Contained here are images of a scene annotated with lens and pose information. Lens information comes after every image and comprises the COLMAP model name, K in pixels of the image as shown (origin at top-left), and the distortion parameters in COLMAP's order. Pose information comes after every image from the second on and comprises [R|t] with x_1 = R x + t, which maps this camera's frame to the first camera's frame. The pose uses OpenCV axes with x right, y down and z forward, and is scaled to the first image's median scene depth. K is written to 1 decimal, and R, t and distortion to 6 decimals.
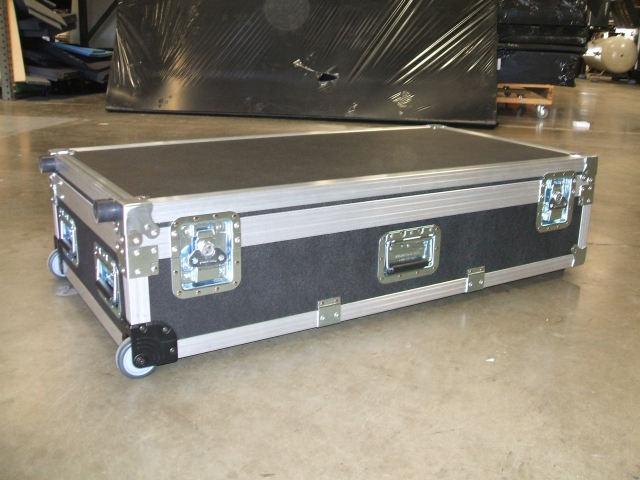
lens RADIAL K [[713.6, 0, 322.1], [0, 713.6, 237.4], [0, 0, 1]] dist [-0.103251, 0.000000]
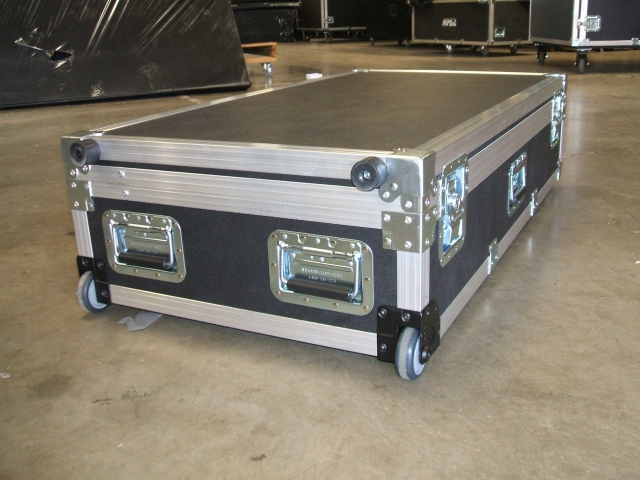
lens RADIAL K [[713.6, 0, 322.4], [0, 713.6, 239.4], [0, 0, 1]] dist [-0.103251, 0.000000]
pose [[0.849451, -0.210543, 0.483844, -0.184763], [0.195005, 0.977292, 0.082909, -0.010559], [-0.490313, 0.023925, 0.871218, 0.091138]]
